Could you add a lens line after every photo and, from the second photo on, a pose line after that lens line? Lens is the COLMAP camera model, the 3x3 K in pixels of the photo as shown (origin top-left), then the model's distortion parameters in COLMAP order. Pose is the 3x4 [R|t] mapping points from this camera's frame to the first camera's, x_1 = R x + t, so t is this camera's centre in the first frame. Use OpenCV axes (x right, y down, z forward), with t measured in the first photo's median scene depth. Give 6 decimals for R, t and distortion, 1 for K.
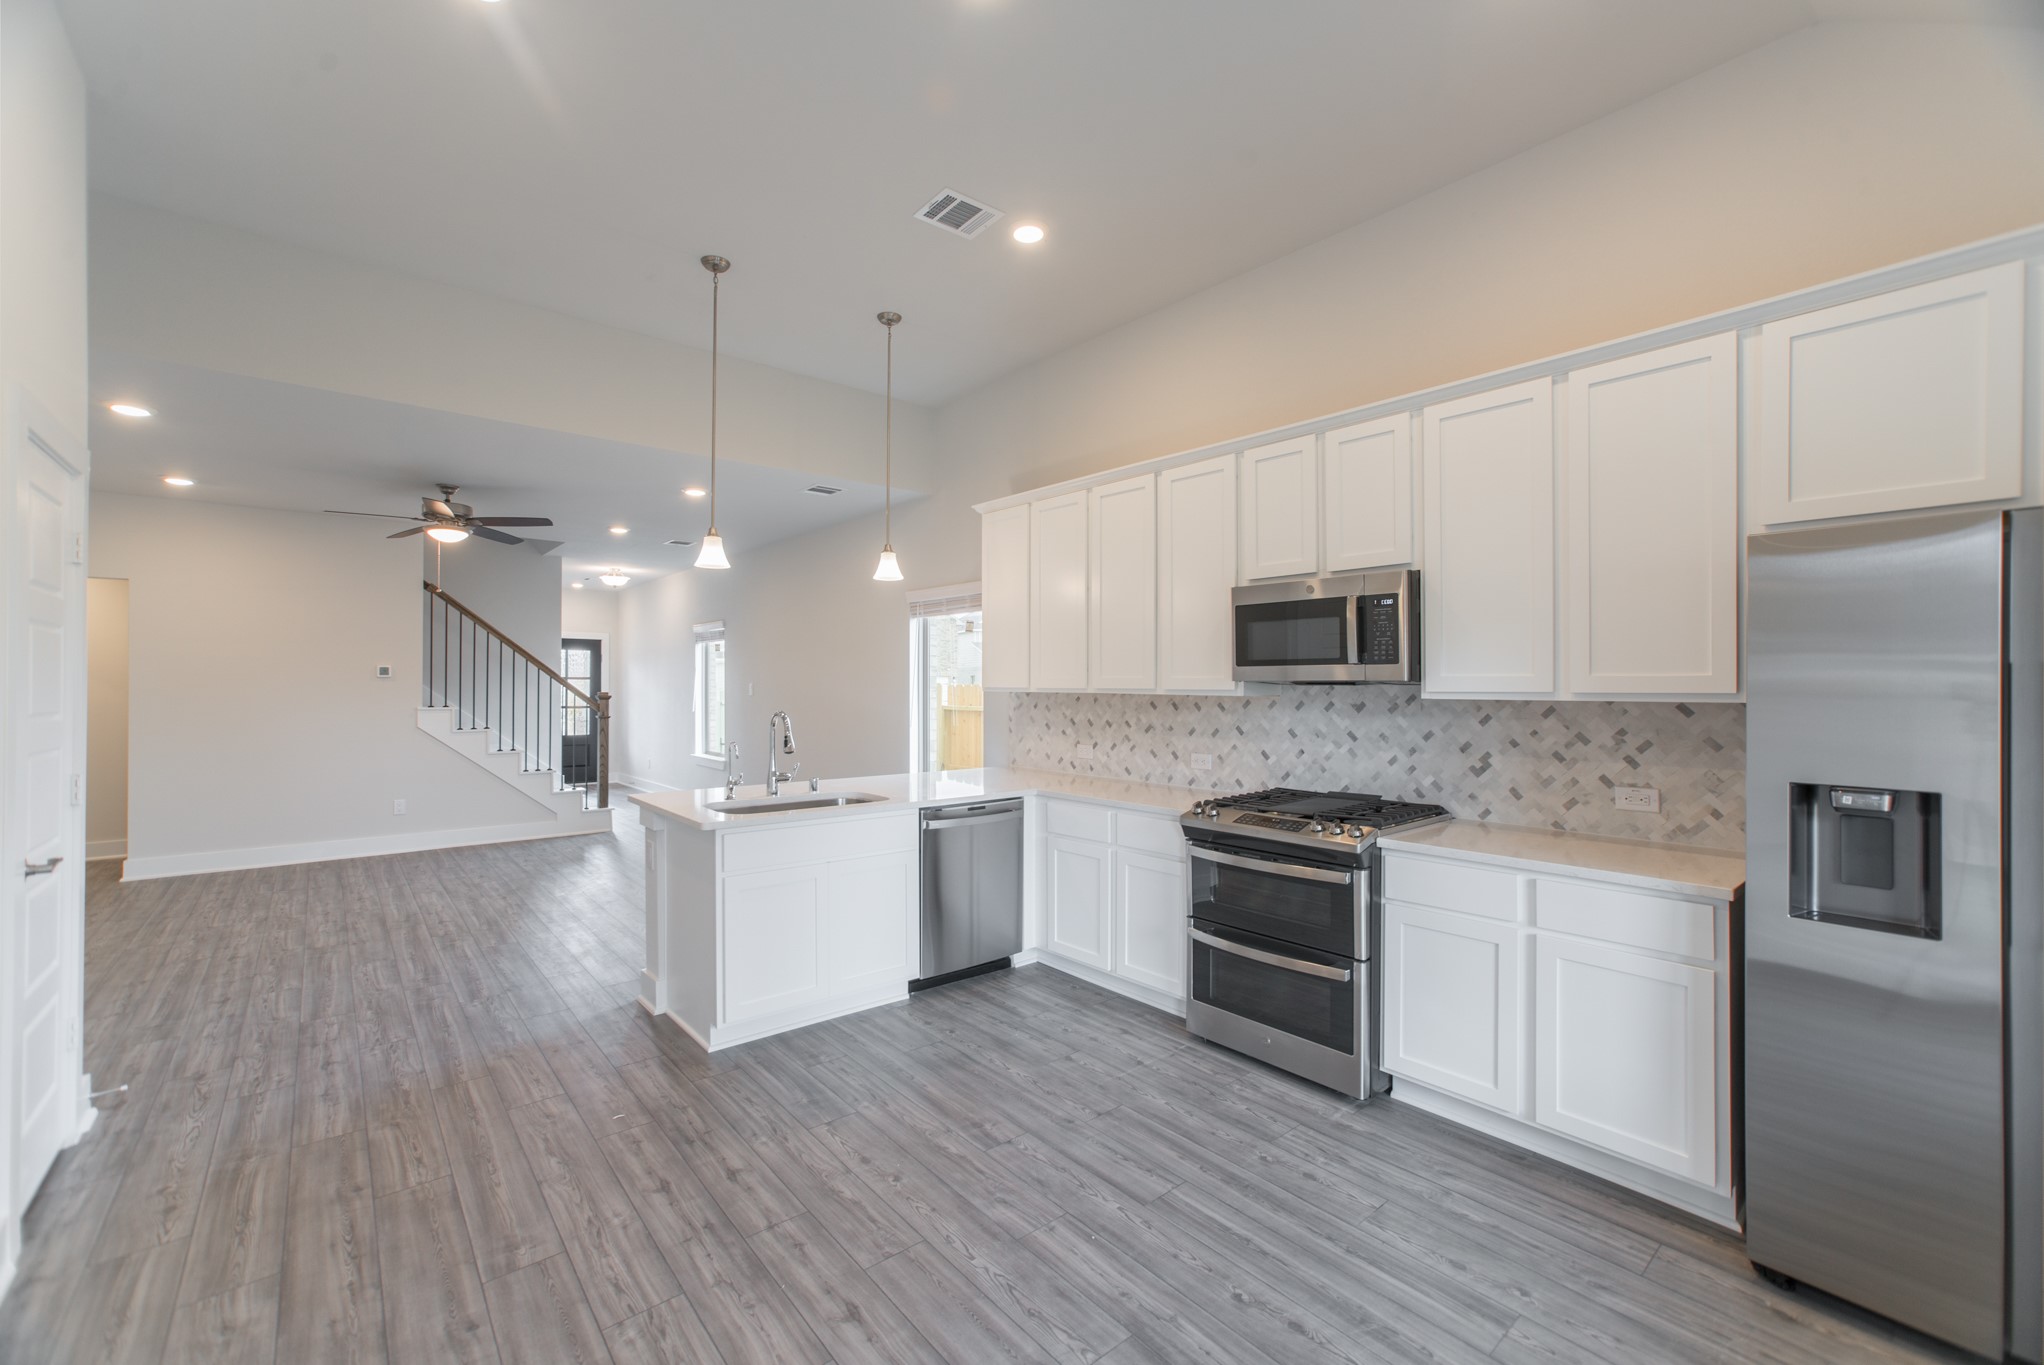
lens RADIAL K [[844.0, 0, 1019.5], [0, 844.0, 684.9], [0, 0, 1]] dist [-0.027707, 0.016690]
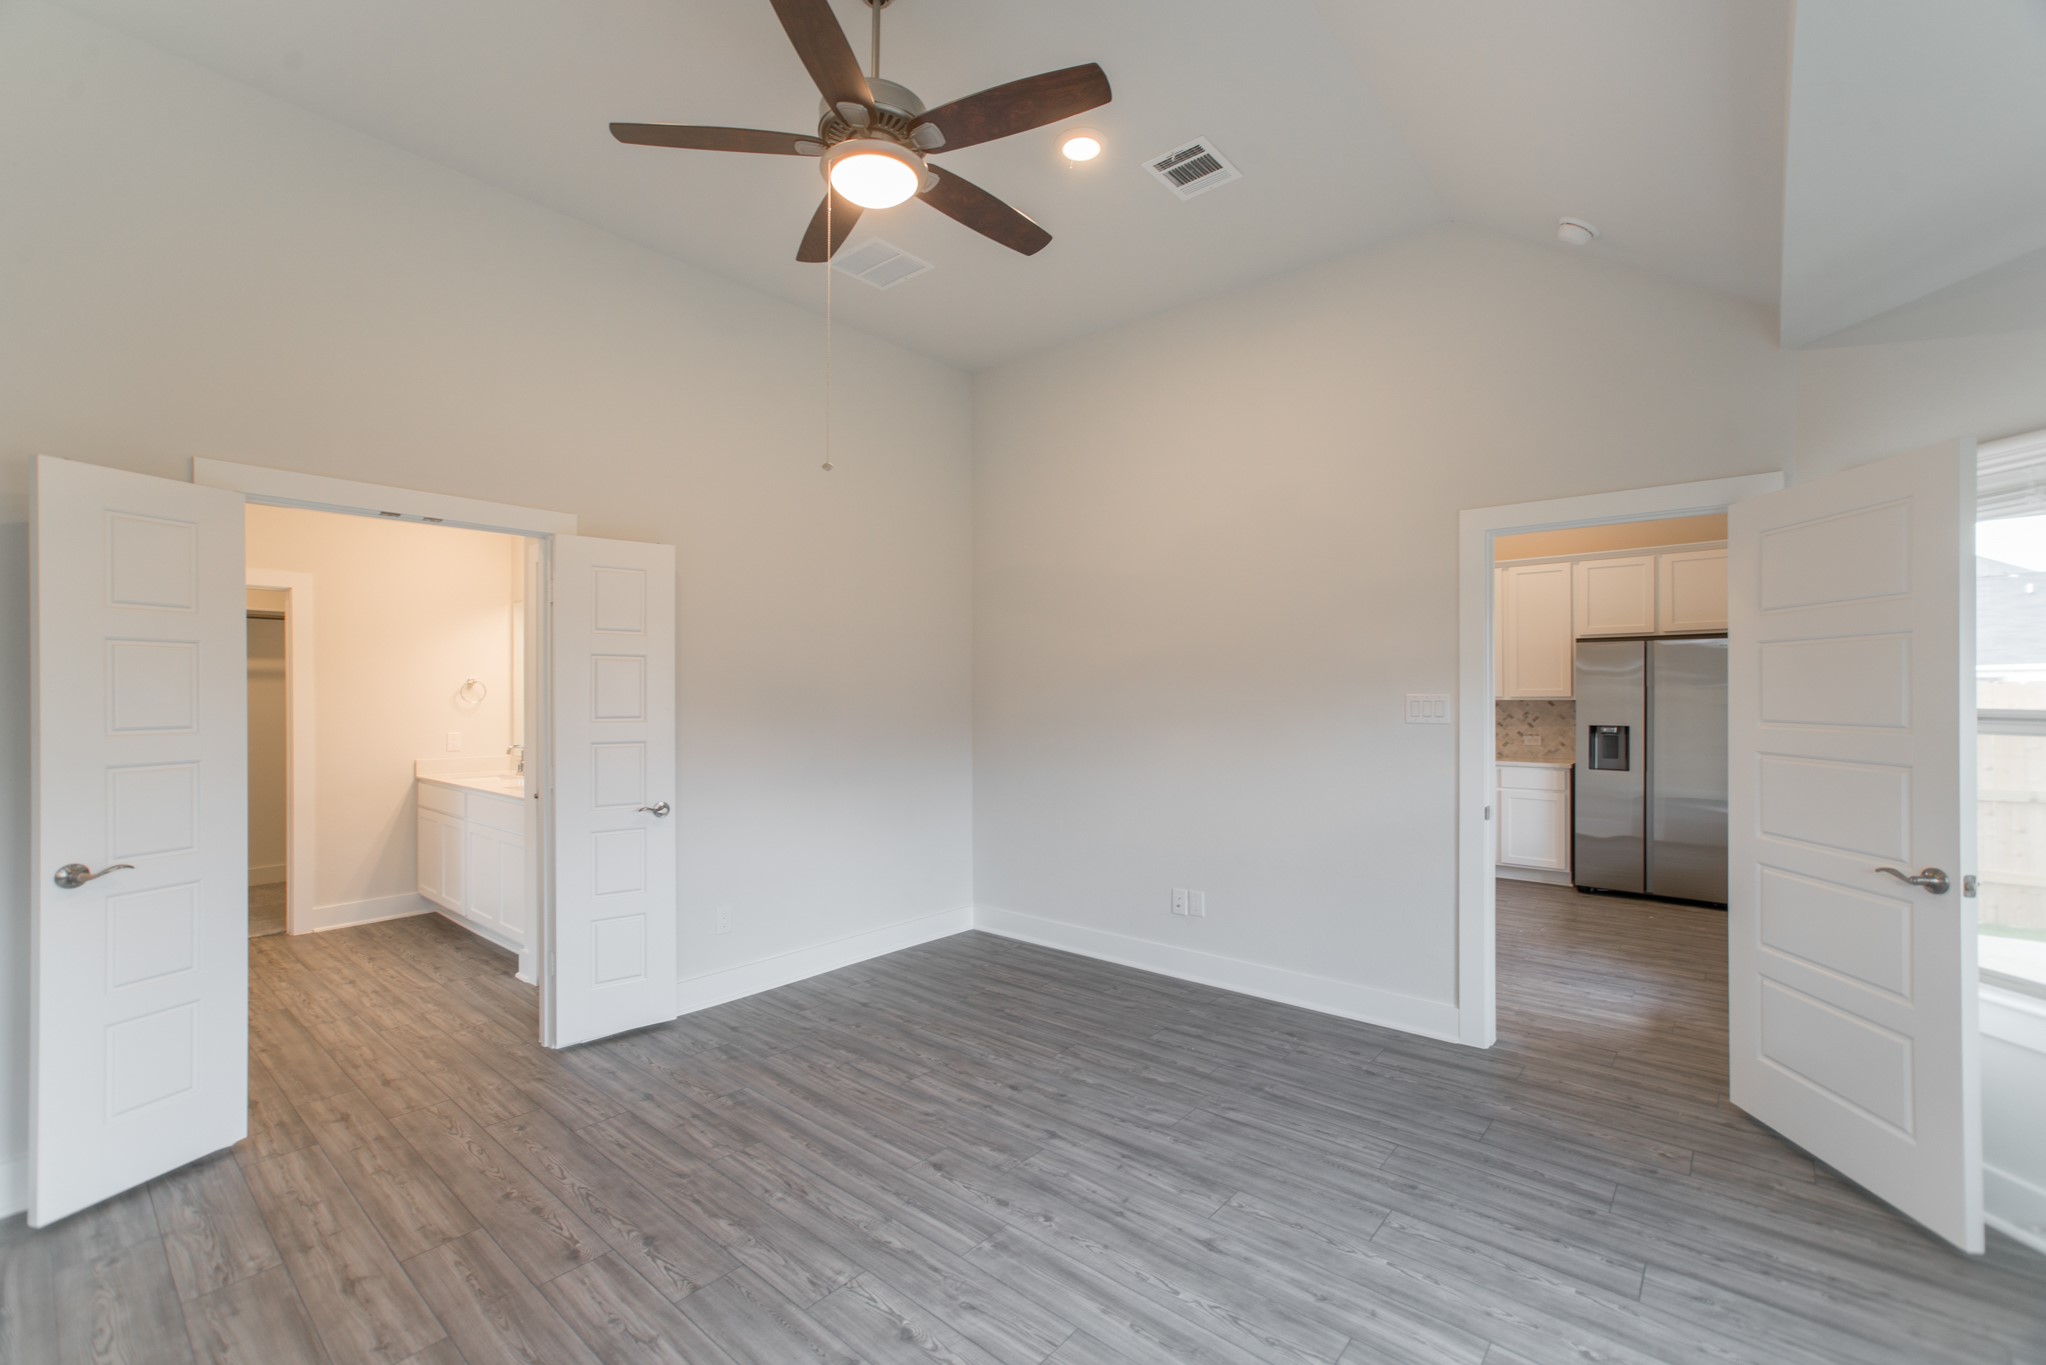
lens RADIAL K [[844.9, 0, 1008.1], [0, 844.9, 699.5], [0, 0, 1]] dist [-0.027707, 0.016690]
pose [[0.990136, -0.006049, 0.139978, -0.868470], [0.005574, 0.999977, 0.003785, 0.000108], [-0.139998, -0.002968, 0.990147, -0.936186]]
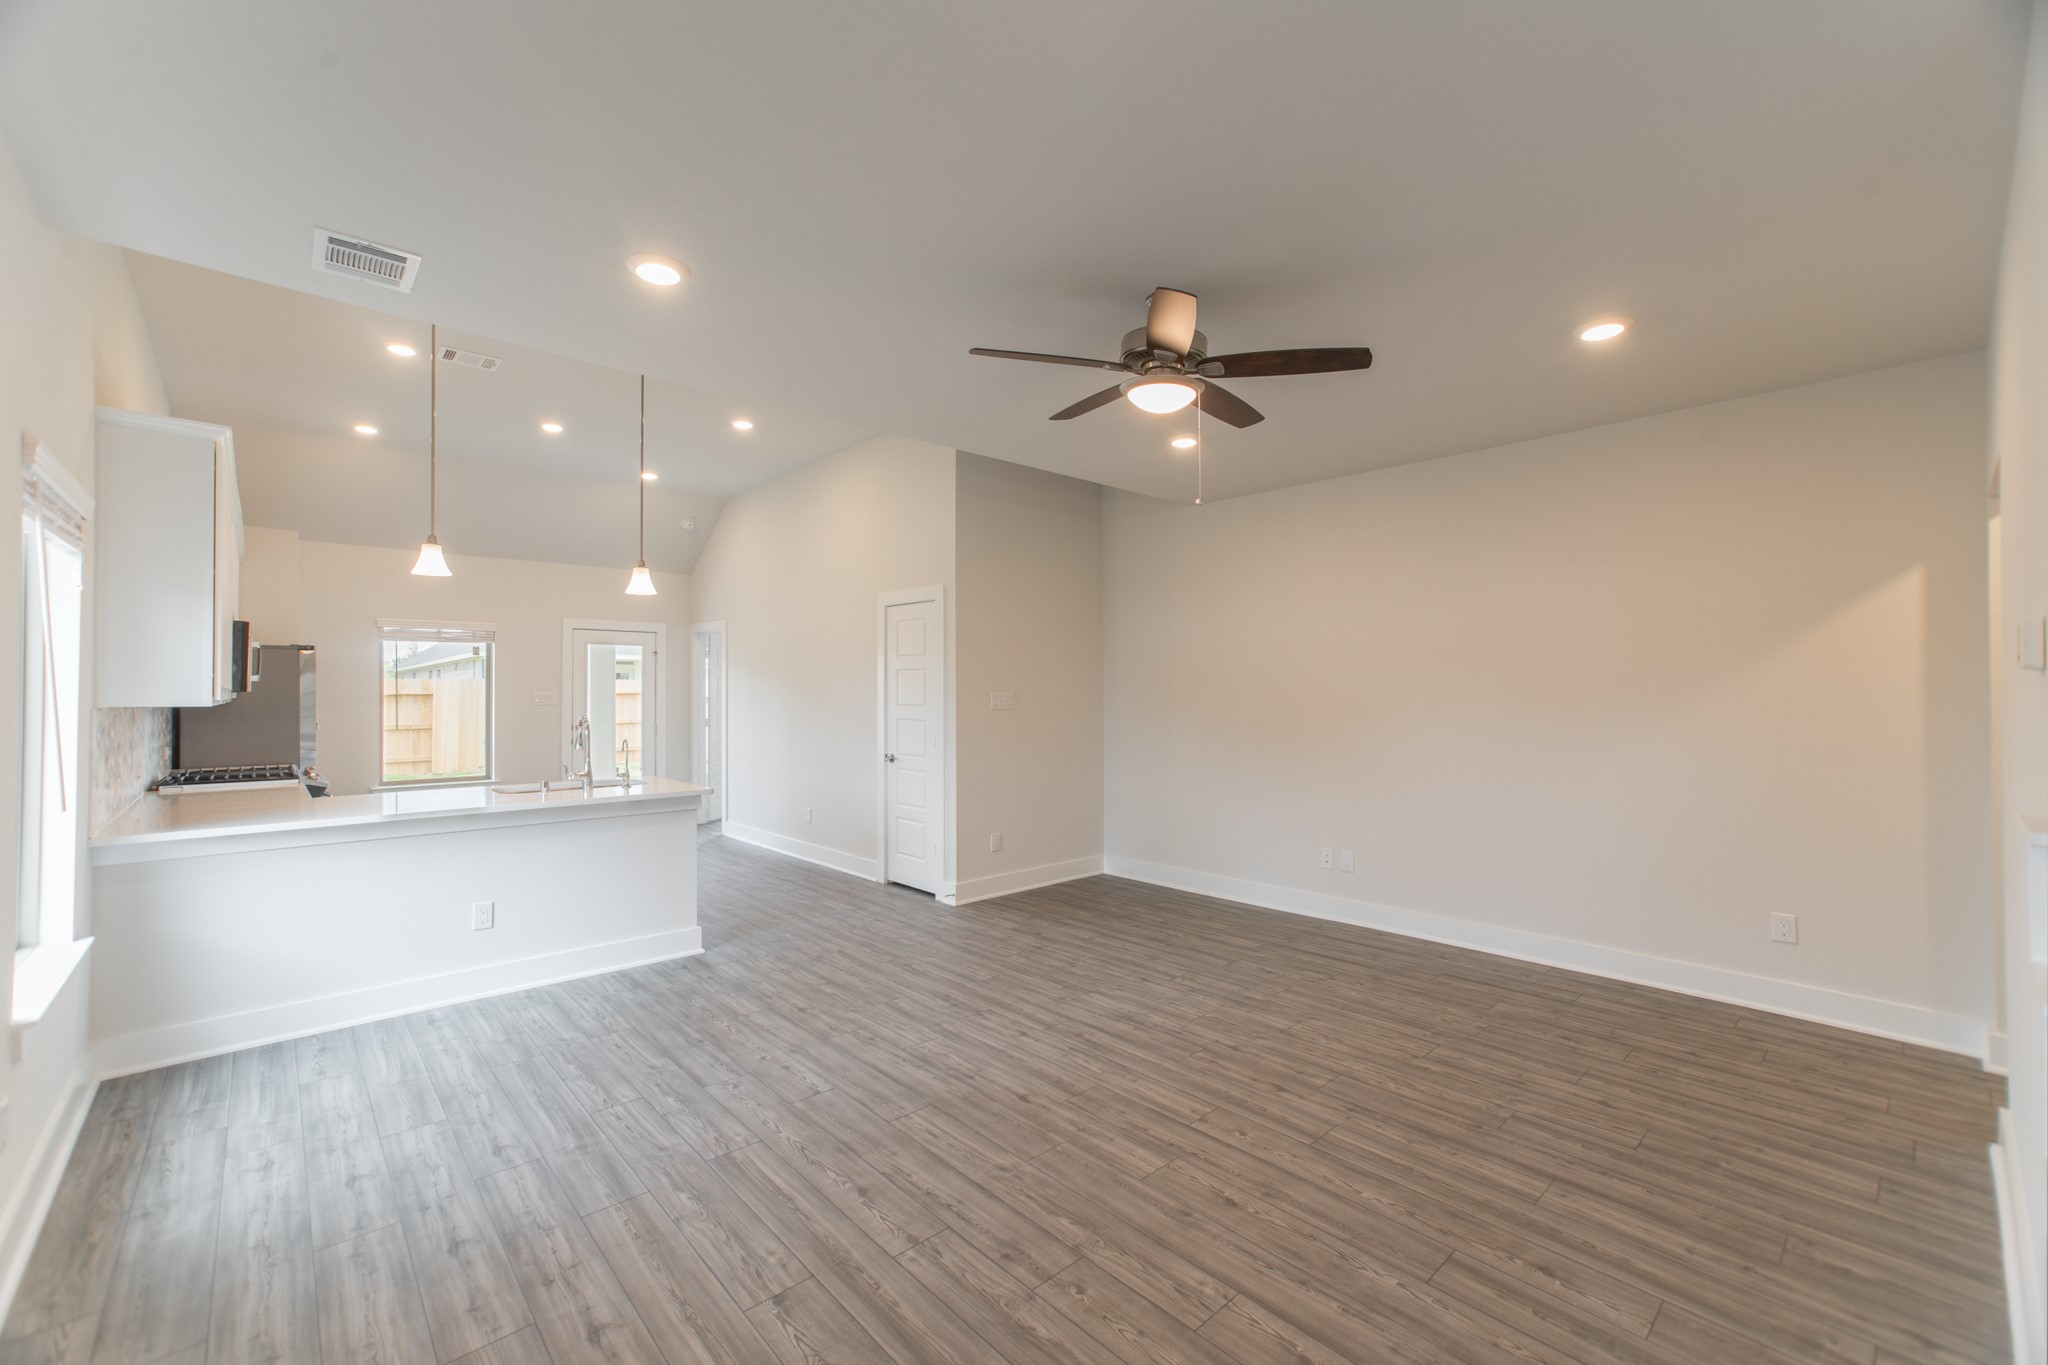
lens RADIAL K [[845.7, 0, 1021.0], [0, 845.7, 690.6], [0, 0, 1]] dist [-0.027707, 0.016690]
pose [[-0.999088, 0.001419, -0.042686, -0.918806], [0.001426, 0.999999, -0.000142, -0.006911], [0.042686, -0.000202, -0.999089, 2.379999]]
